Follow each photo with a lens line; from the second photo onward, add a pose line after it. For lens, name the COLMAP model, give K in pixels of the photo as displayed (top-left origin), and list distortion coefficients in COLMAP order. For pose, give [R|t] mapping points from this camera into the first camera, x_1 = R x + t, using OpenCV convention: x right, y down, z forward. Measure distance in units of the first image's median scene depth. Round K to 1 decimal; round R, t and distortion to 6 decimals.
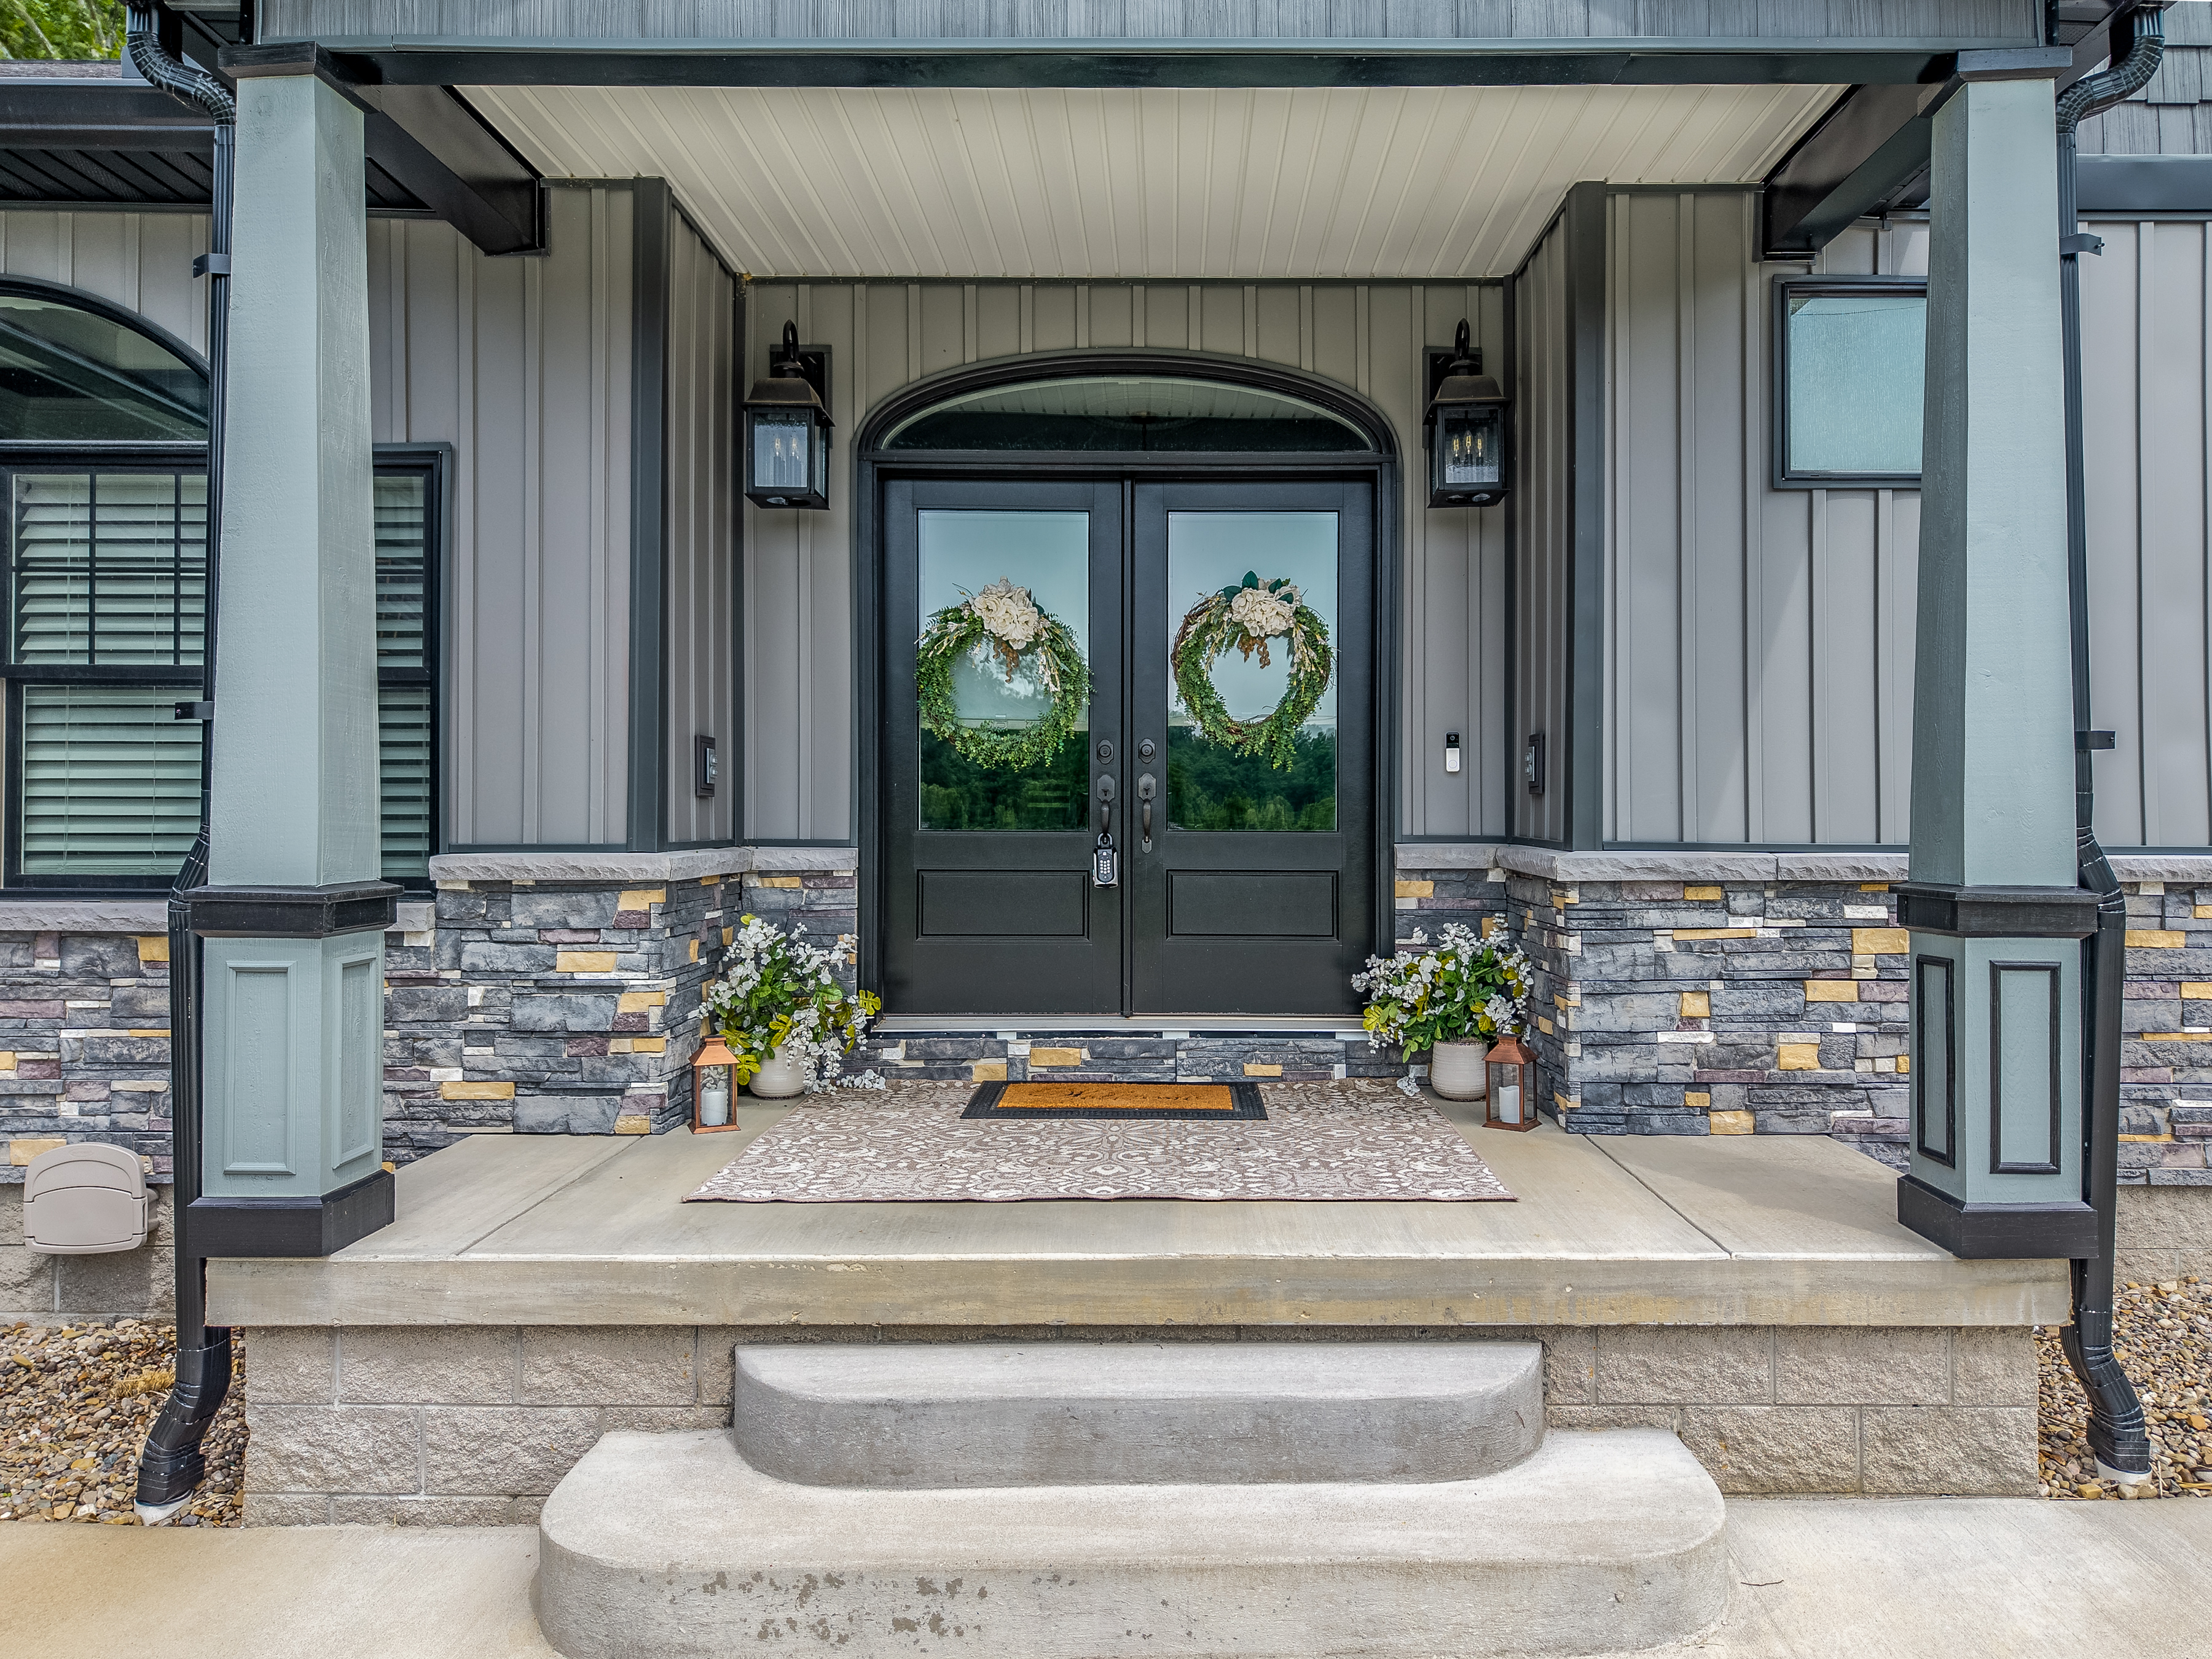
lens RADIAL K [[1498.9, 0, 1110.4], [0, 1498.9, 810.2], [0, 0, 1]] dist [-0.008636, 0.001783]
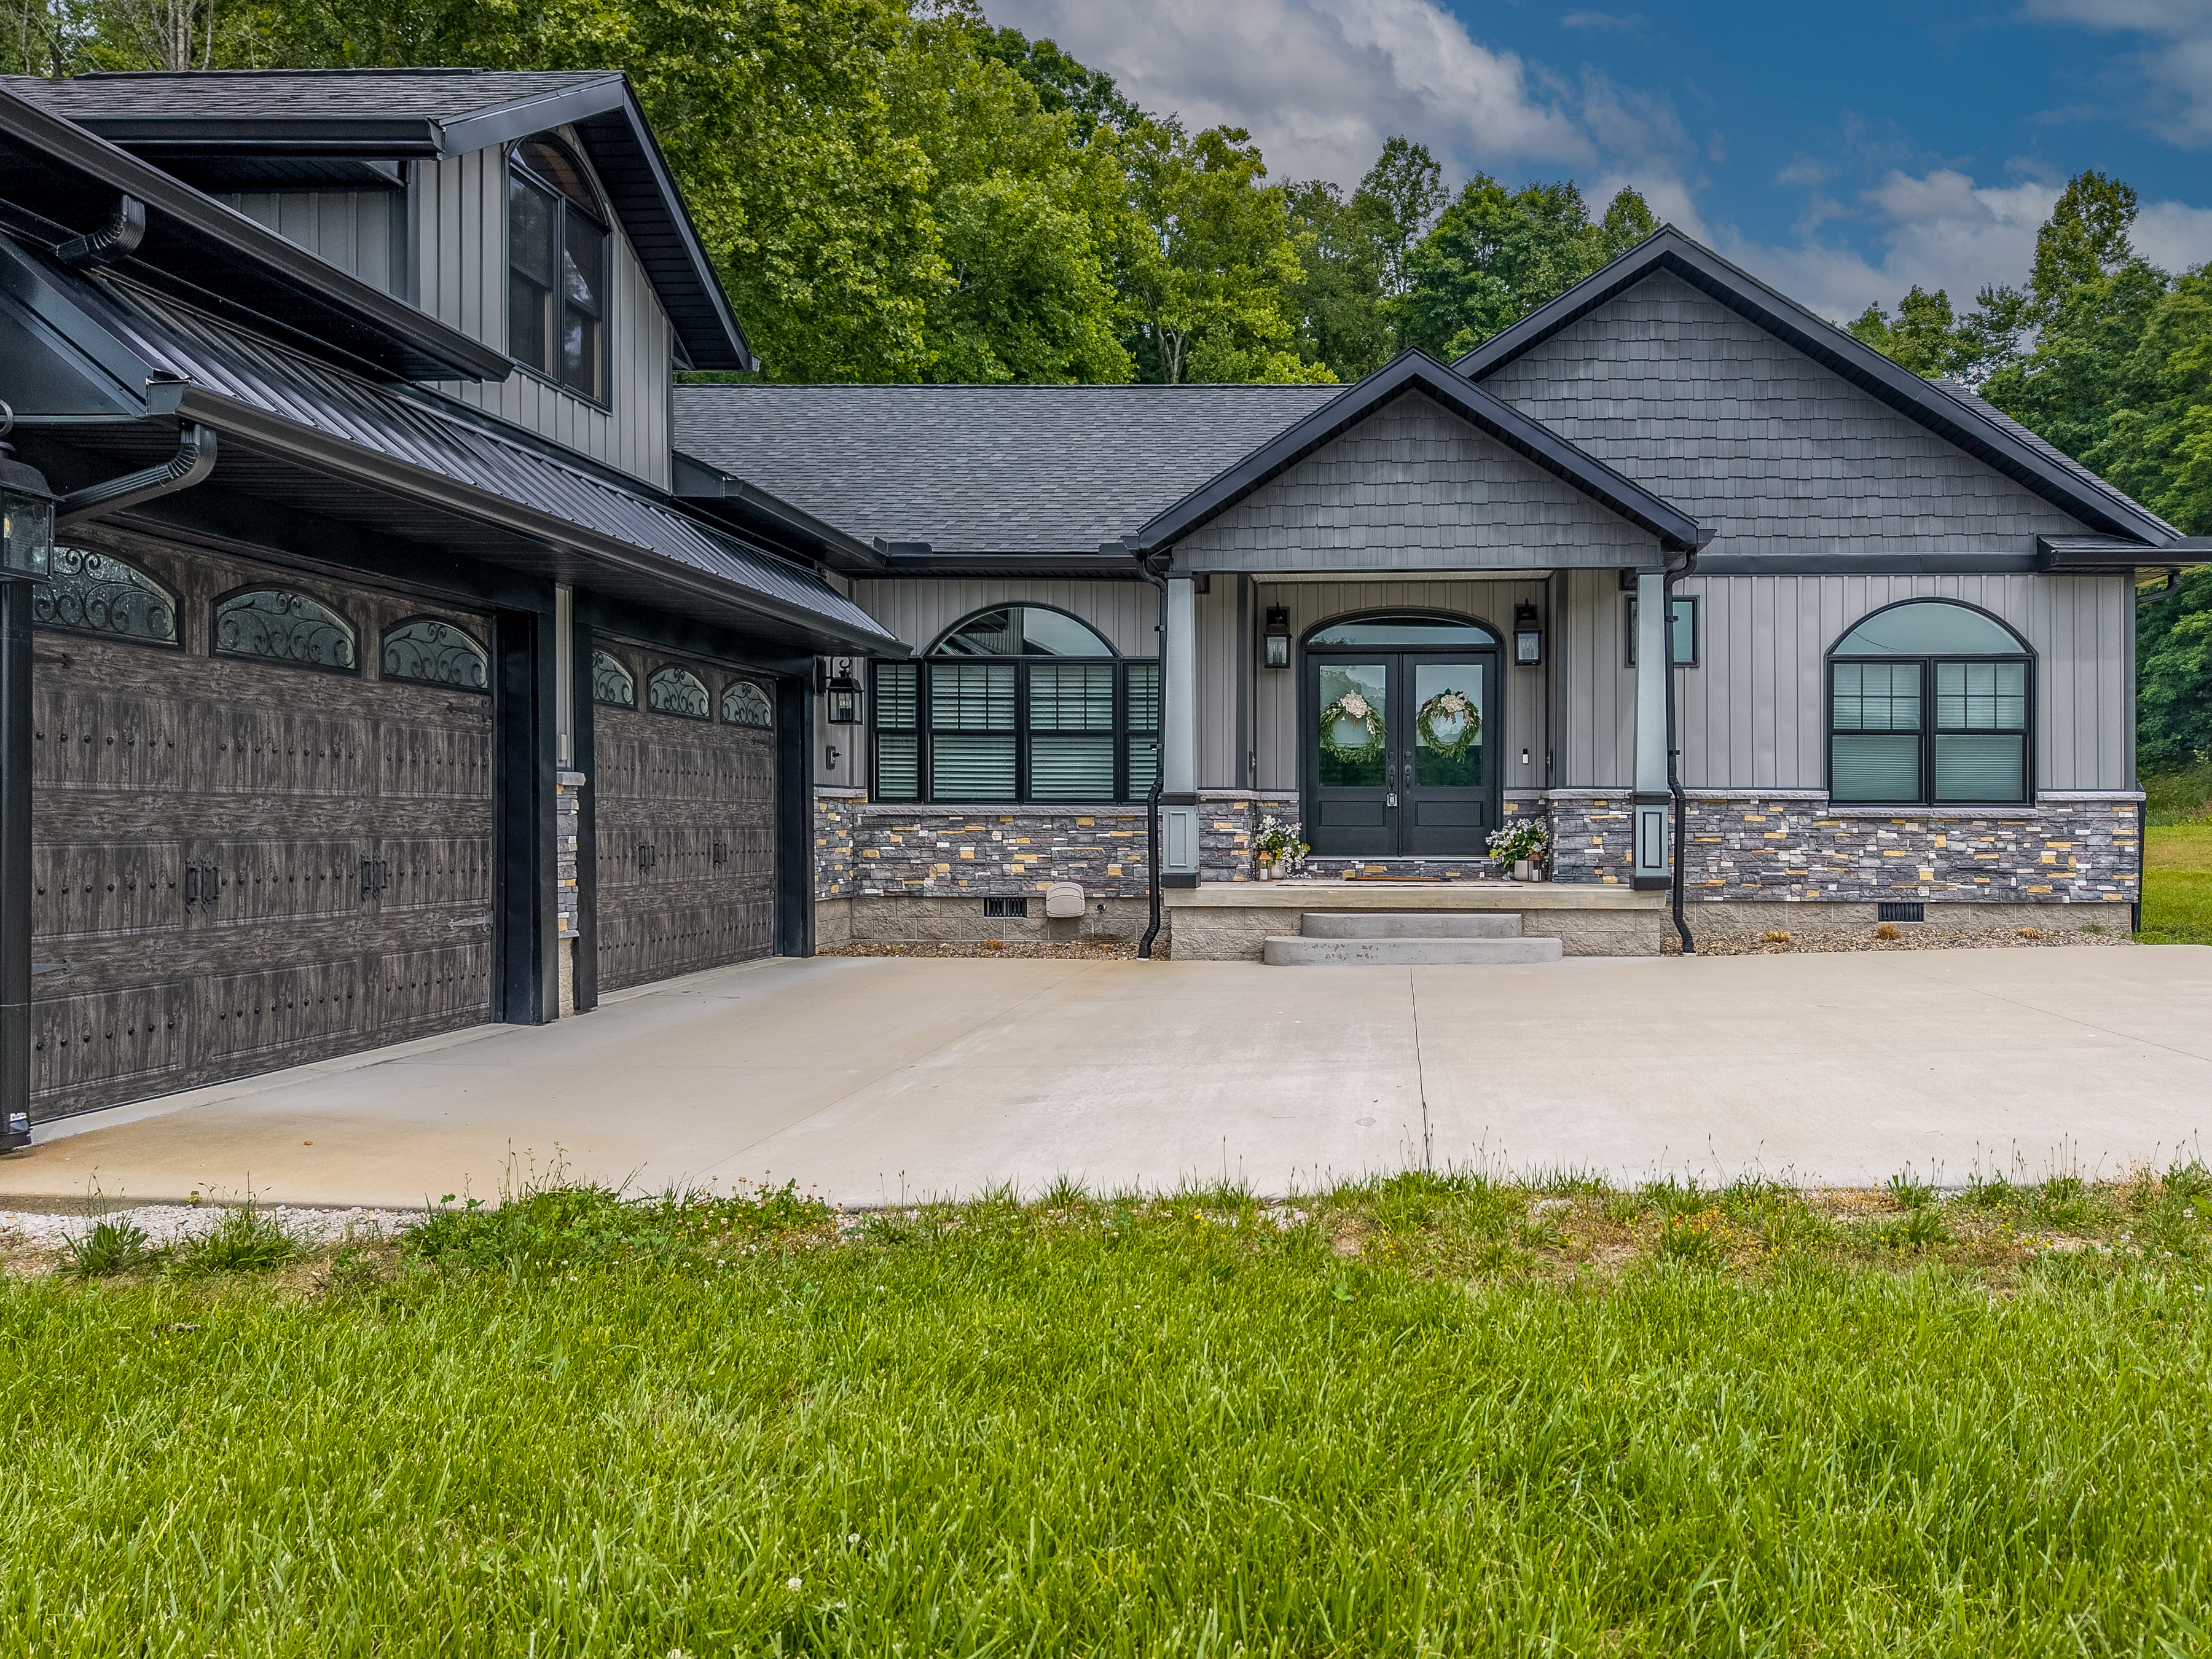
lens RADIAL K [[1614.1, 0, 1109.1], [0, 1614.1, 780.8], [0, 0, 1]] dist [-0.004148, -0.002033]
pose [[0.990816, 0.000502, -0.135212, -0.137048], [-0.003662, 0.999726, -0.023122, 0.087571], [0.135164, 0.023405, 0.990547, -2.280853]]
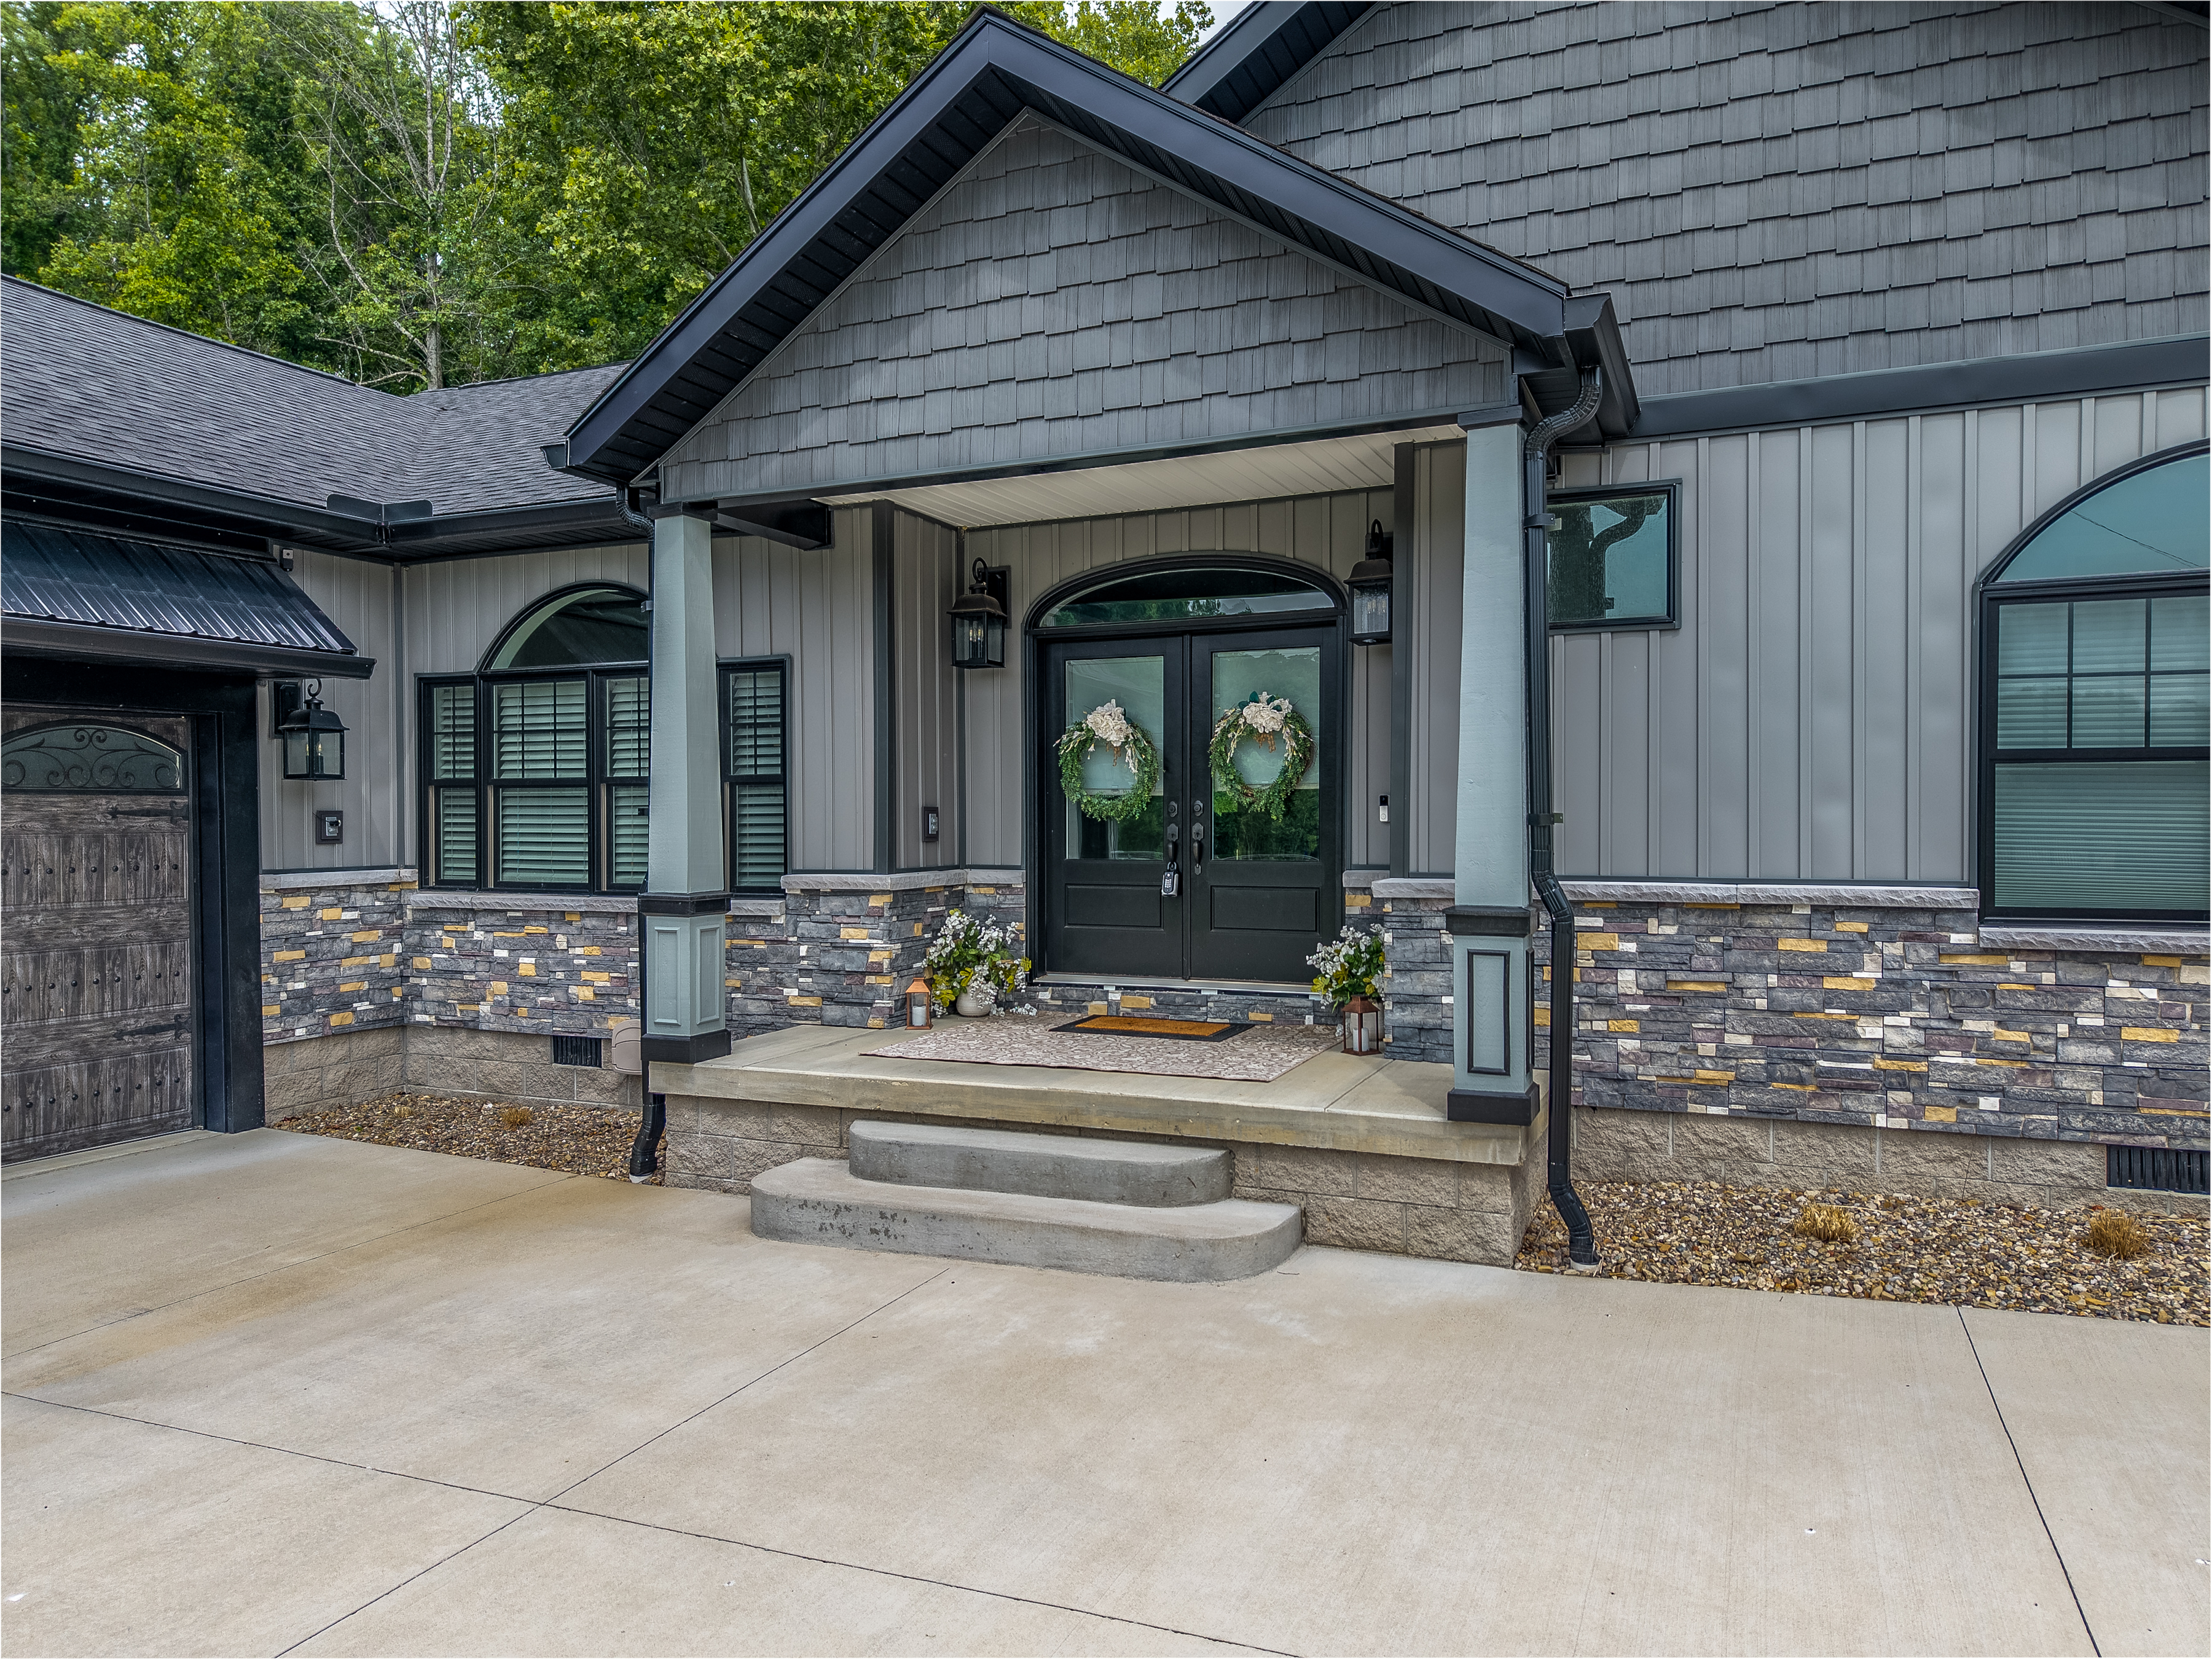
lens RADIAL K [[1412.6, 0, 1048.5], [0, 1412.6, 829.9], [0, 0, 1]] dist [0.009549, -0.000697]
pose [[0.911600, -0.005307, -0.411045, 0.581111], [0.009926, 0.999909, 0.009104, -0.039239], [0.410960, -0.012379, 0.911570, -0.479820]]
